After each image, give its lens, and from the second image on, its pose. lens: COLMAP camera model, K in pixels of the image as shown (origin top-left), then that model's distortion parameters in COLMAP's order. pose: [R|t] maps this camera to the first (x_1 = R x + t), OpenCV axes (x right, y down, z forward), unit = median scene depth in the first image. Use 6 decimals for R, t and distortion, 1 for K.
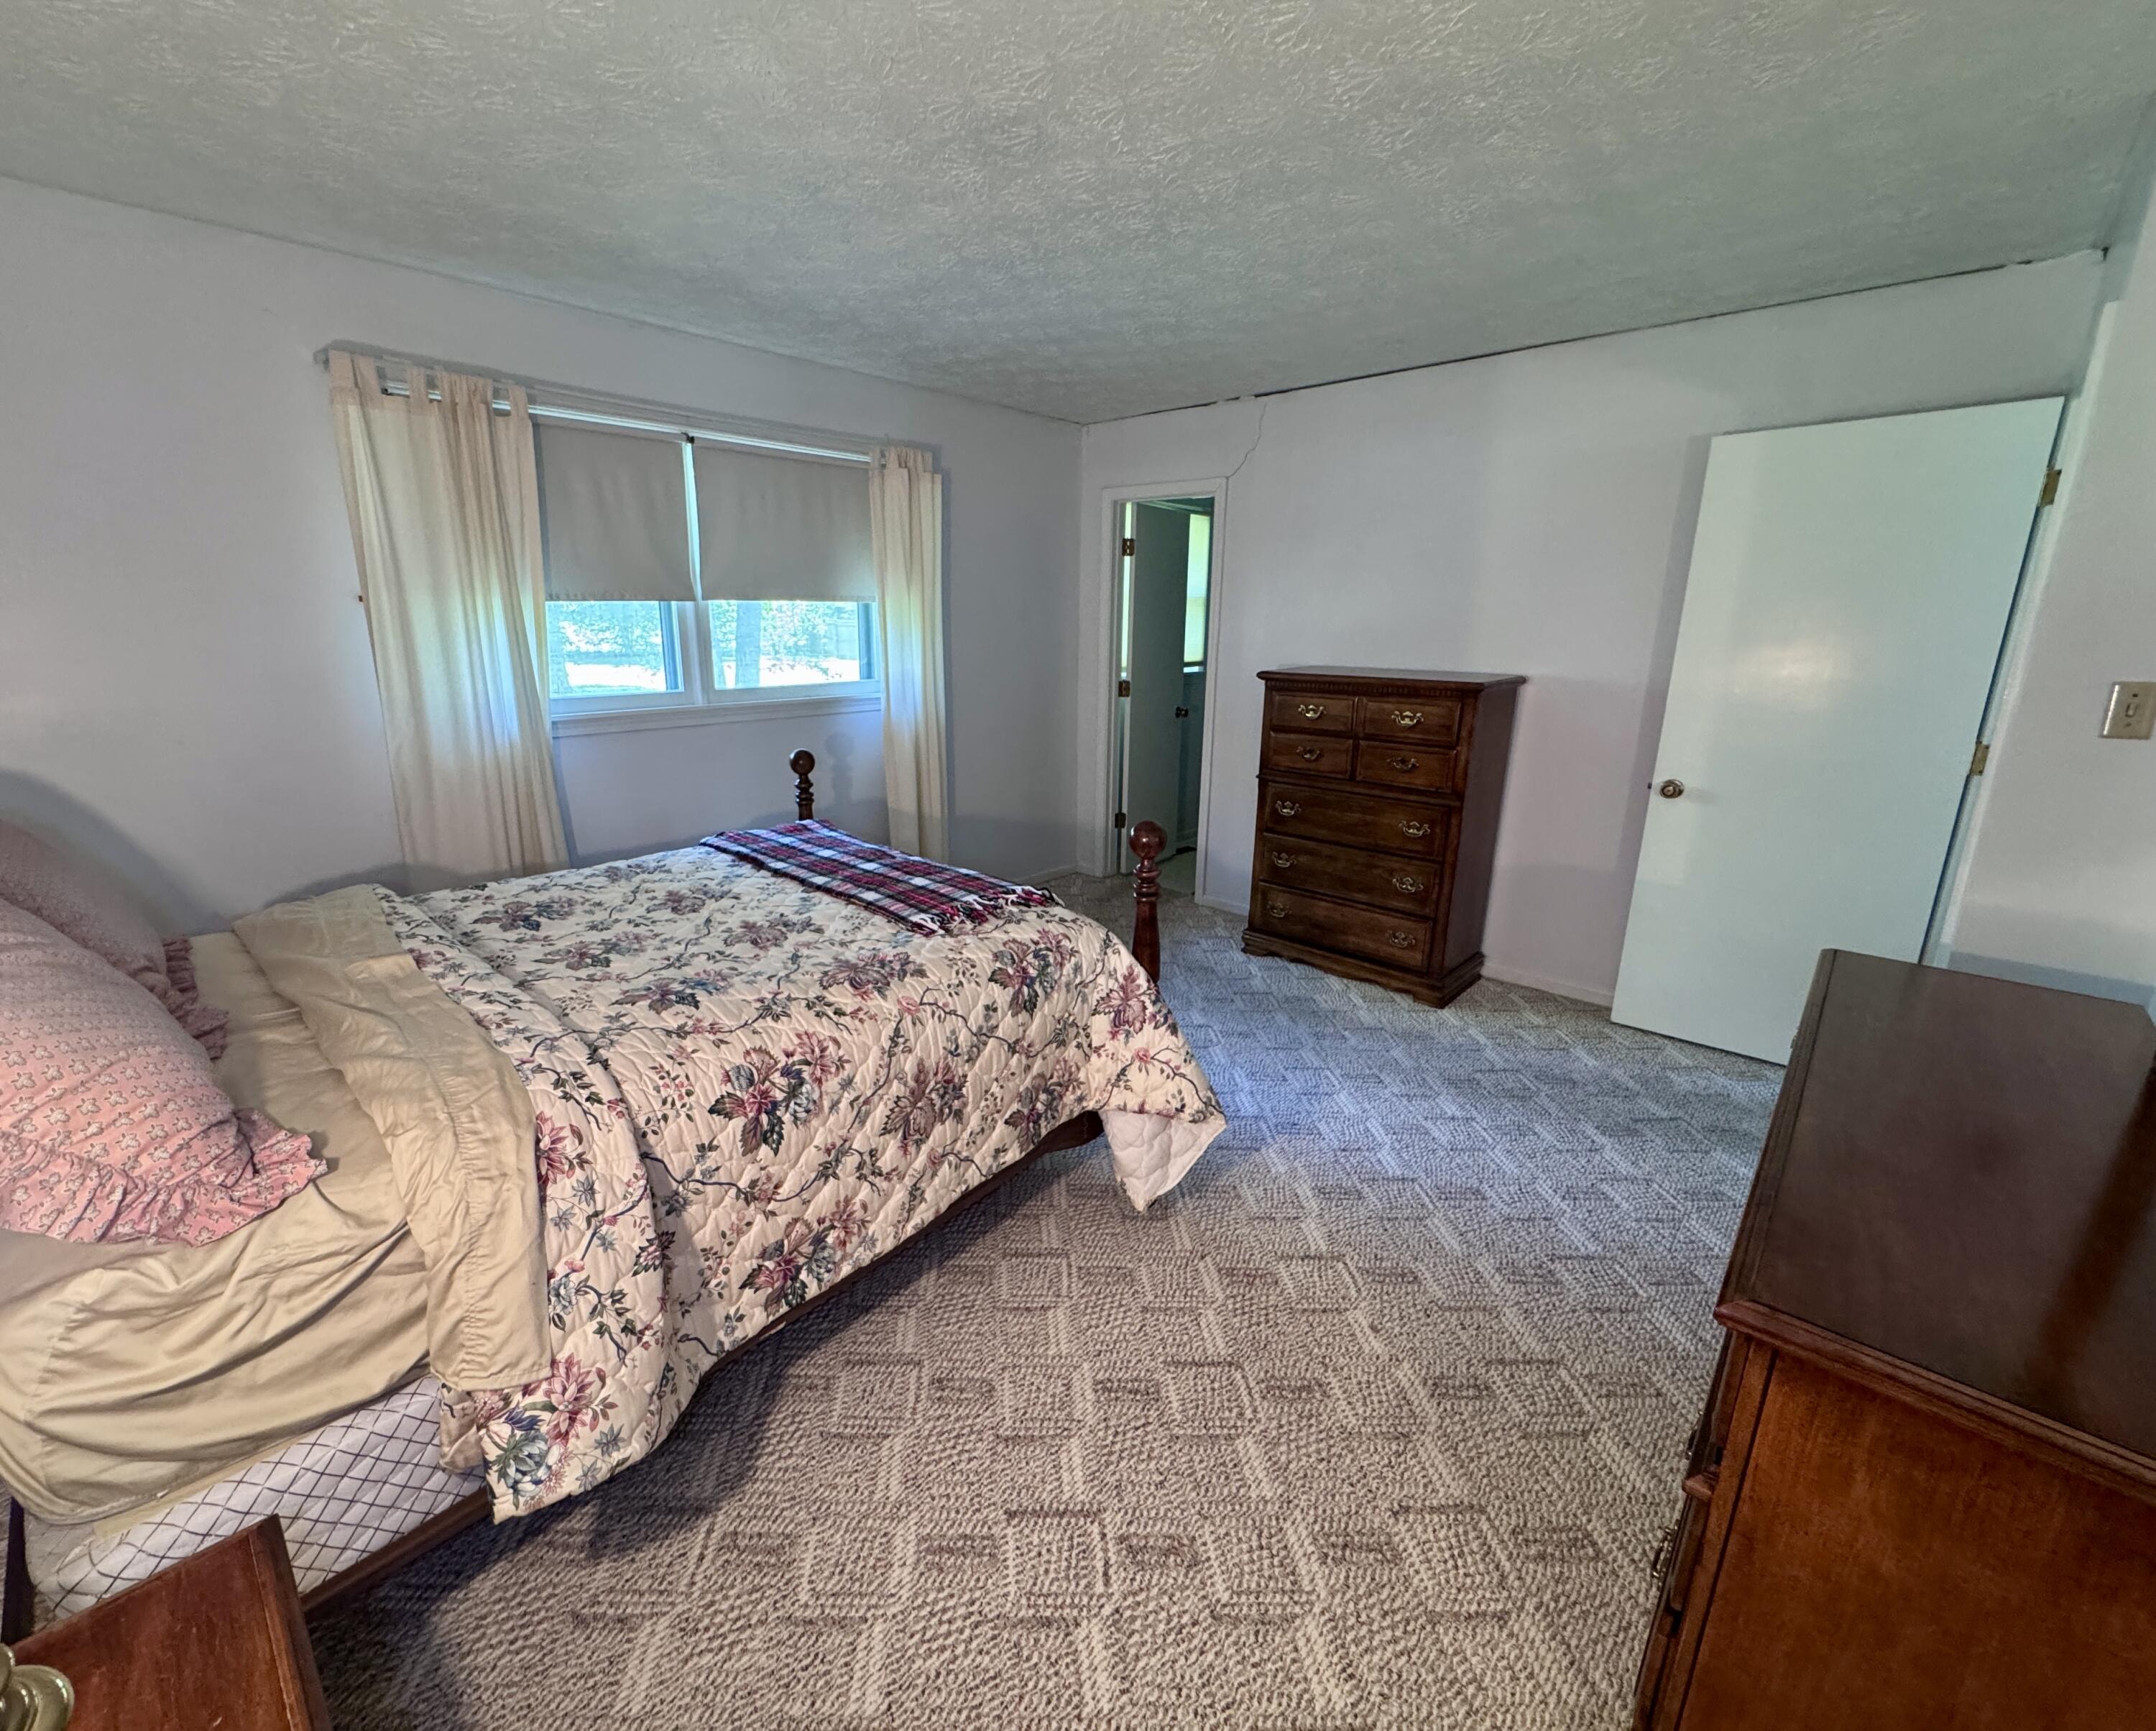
lens RADIAL K [[922.8, 0, 1013.0], [0, 922.8, 861.0], [0, 0, 1]] dist [-0.001349, -0.000790]
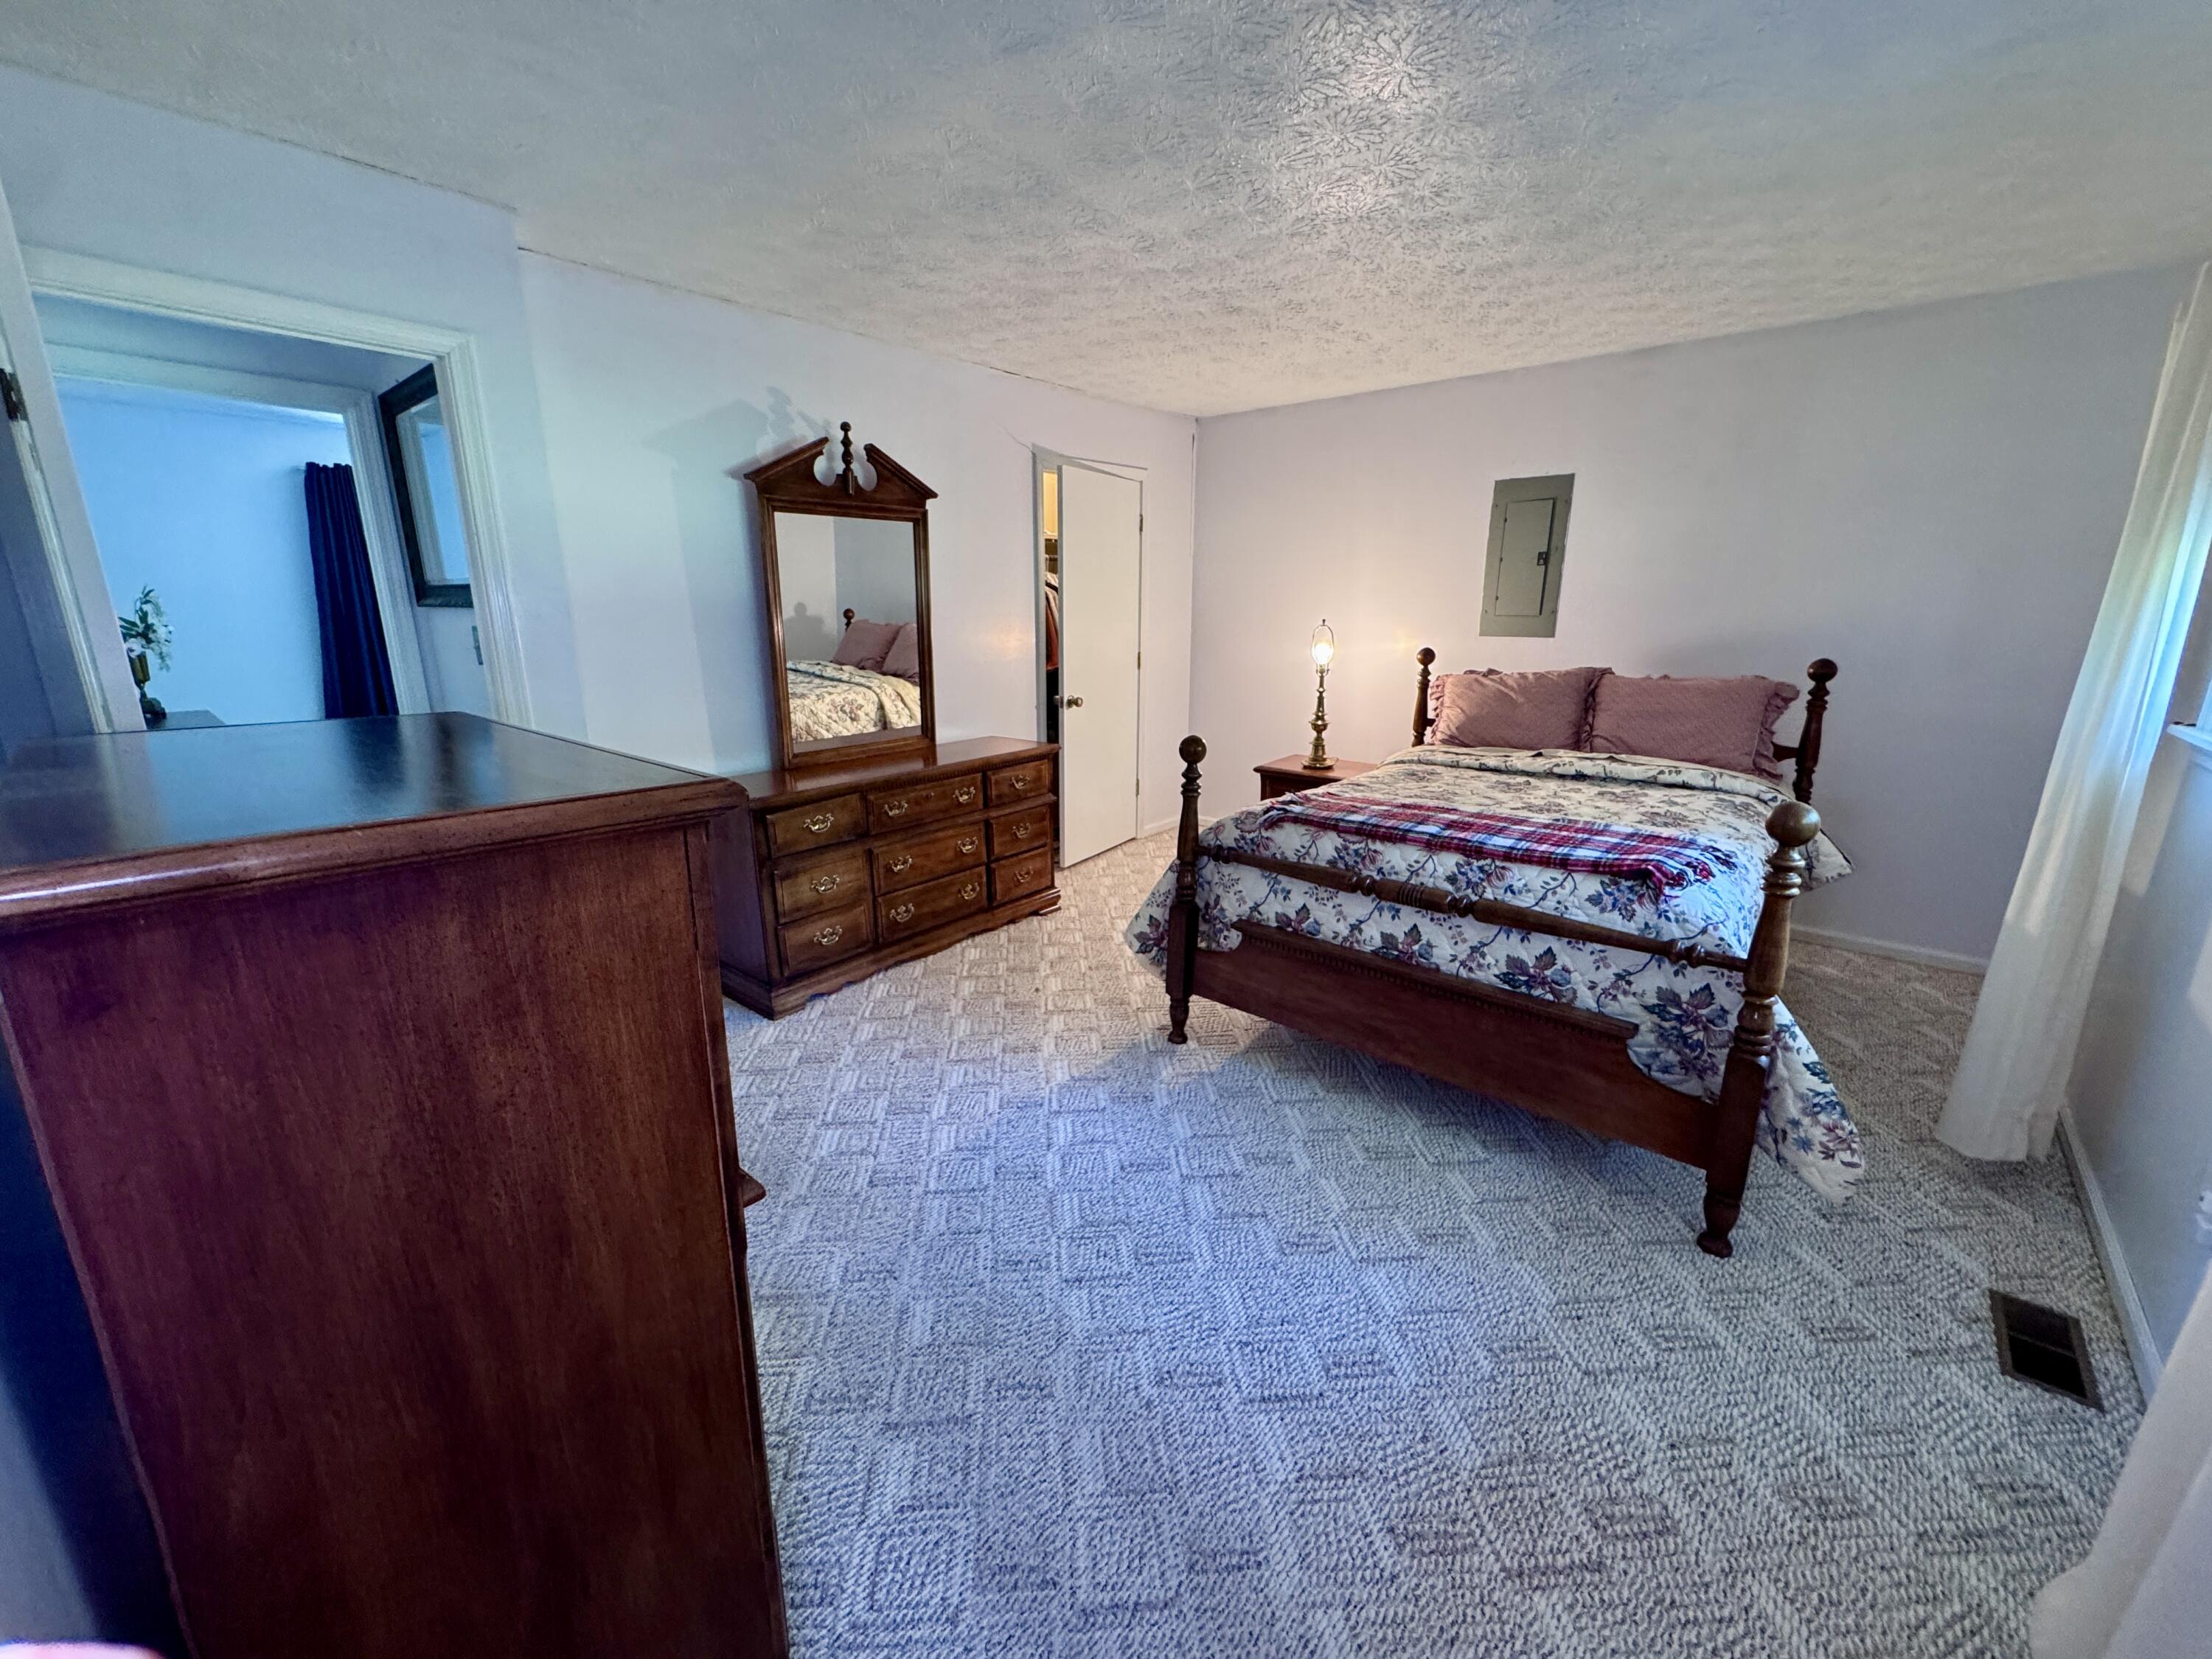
lens RADIAL K [[883.6, 0, 1107.6], [0, 883.6, 827.9], [0, 0, 1]] dist [-0.002743, -0.000298]
pose [[-0.998075, 0.017195, -0.059592, 0.274683], [-0.013422, 0.878157, 0.478184, -0.433147], [0.060553, 0.478063, -0.876236, 1.739247]]
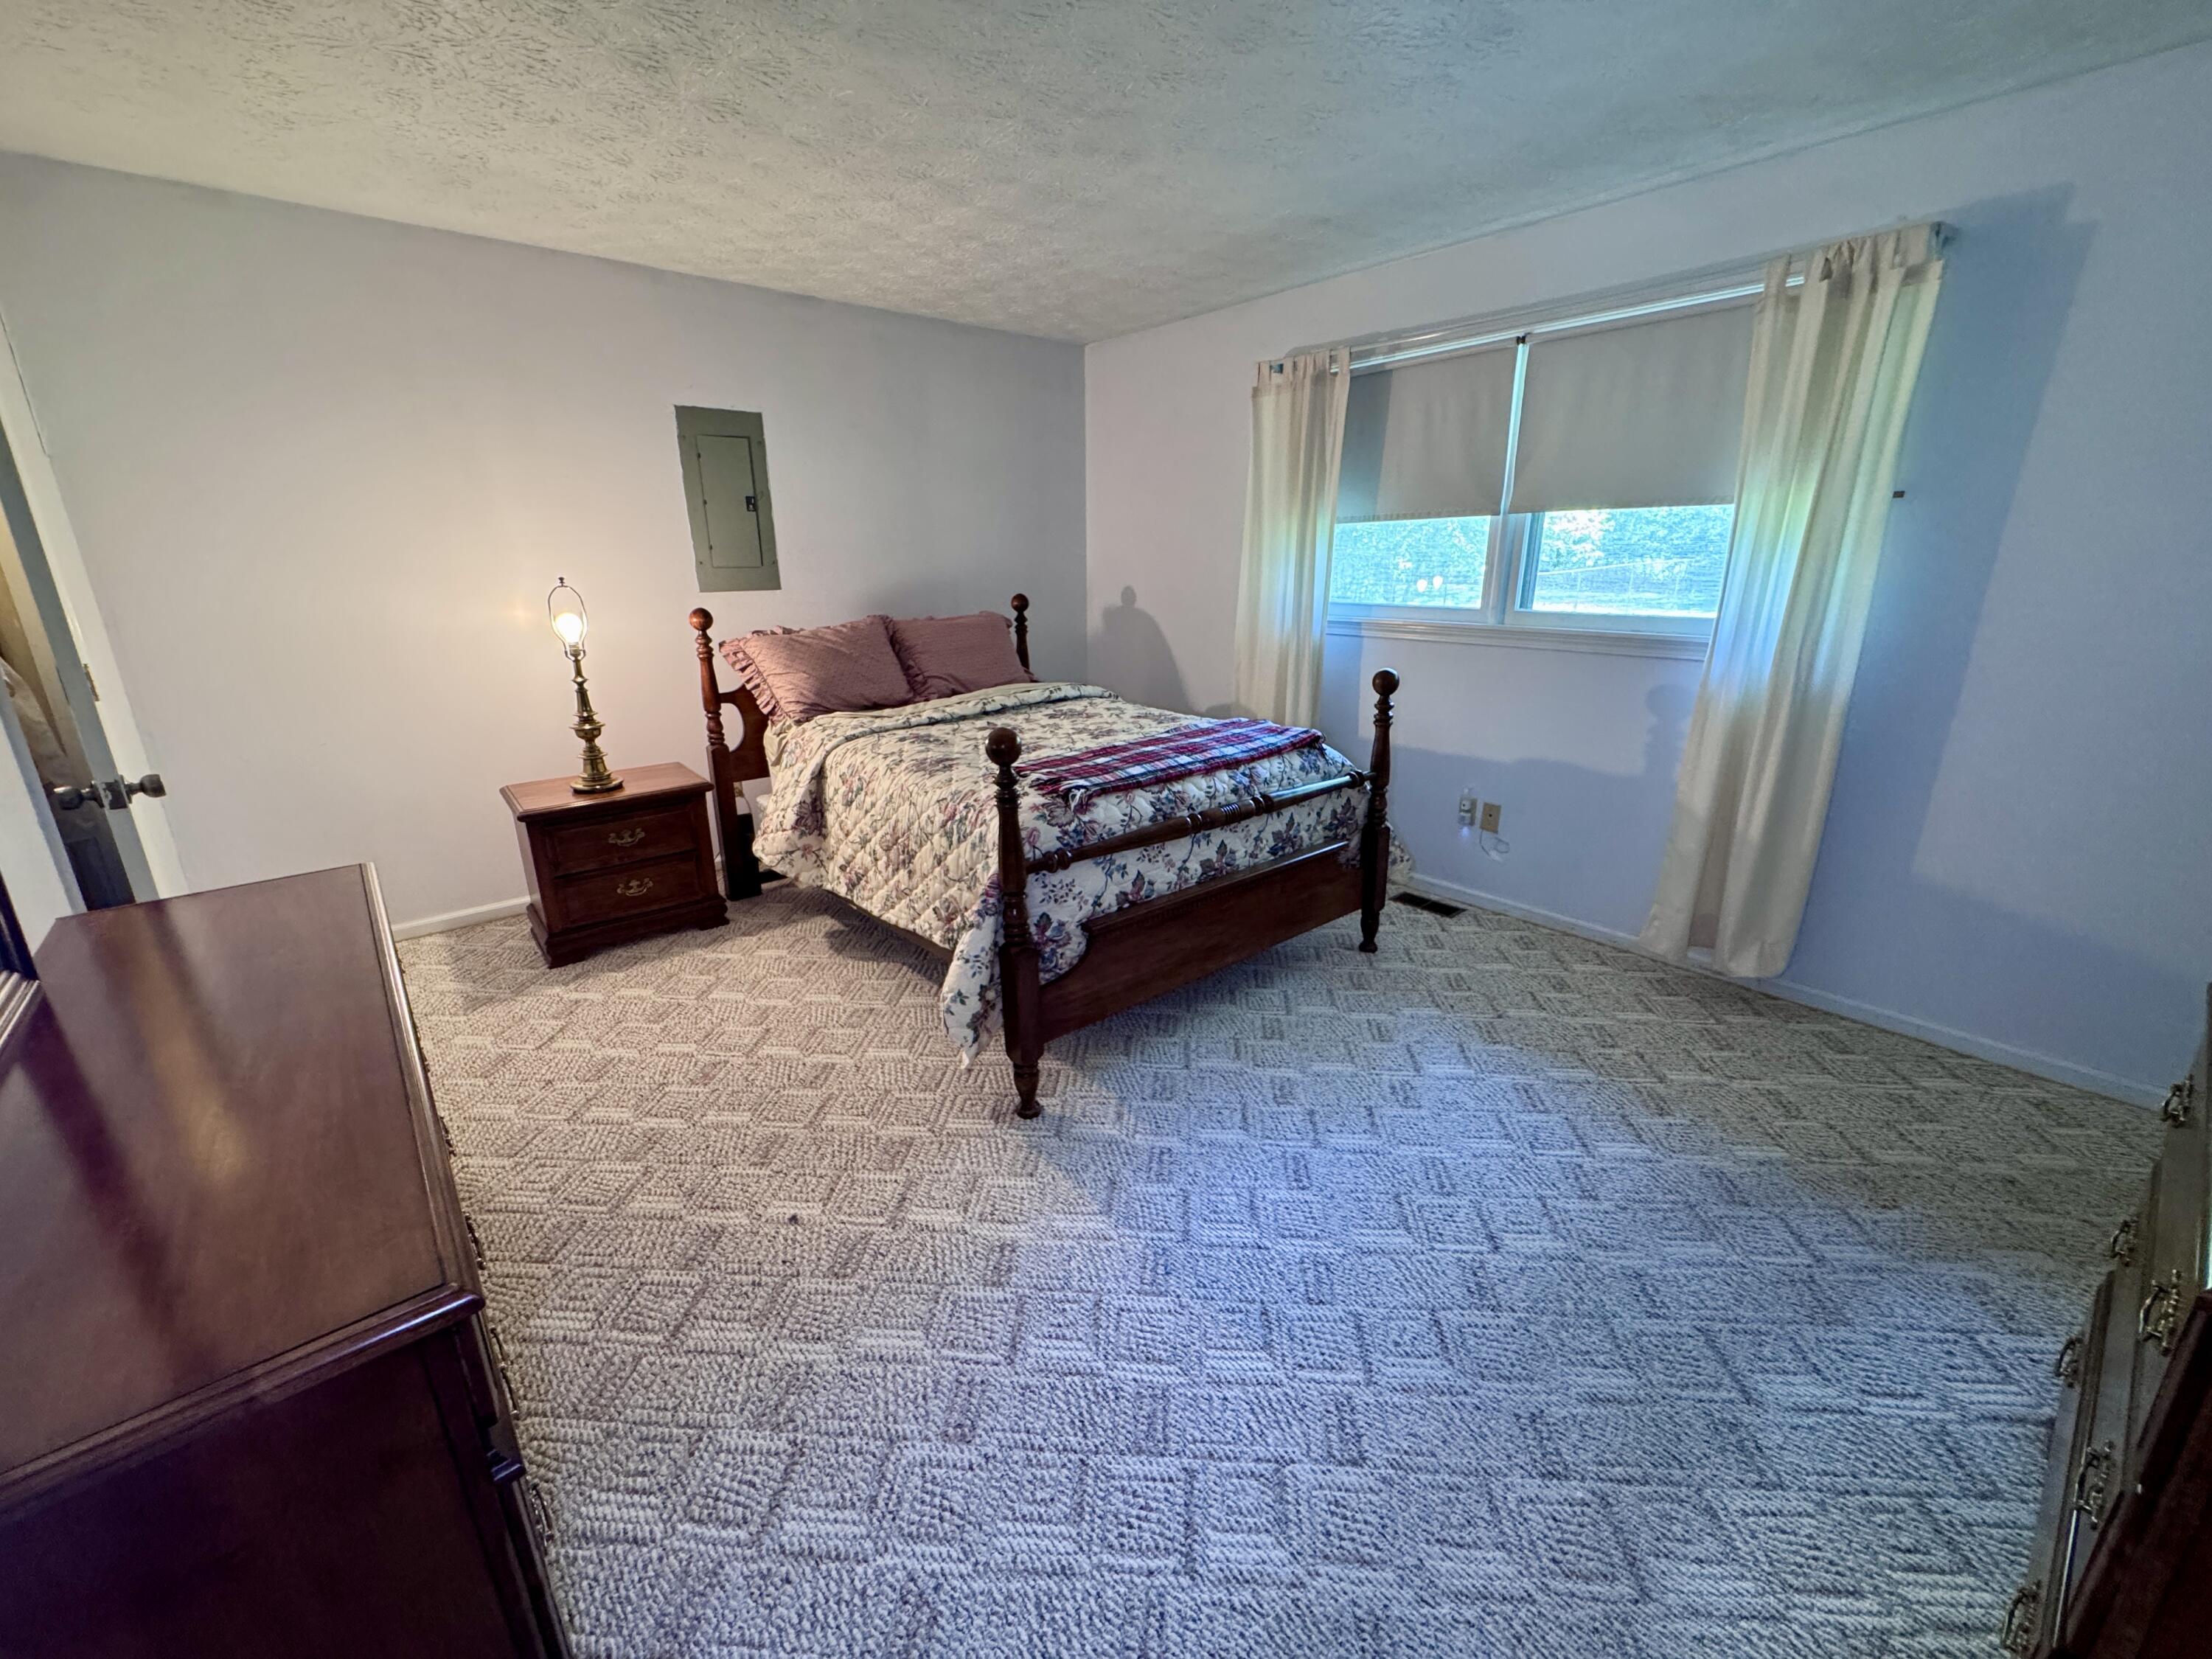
lens RADIAL K [[883.6, 0, 1108.6], [0, 883.6, 825.2], [0, 0, 1]] dist [-0.002743, -0.000298]
pose [[-0.090067, 0.294765, -0.951316, 0.867500], [-0.242541, 0.919948, 0.308009, -0.219127], [0.965951, 0.258475, -0.011364, 0.910149]]
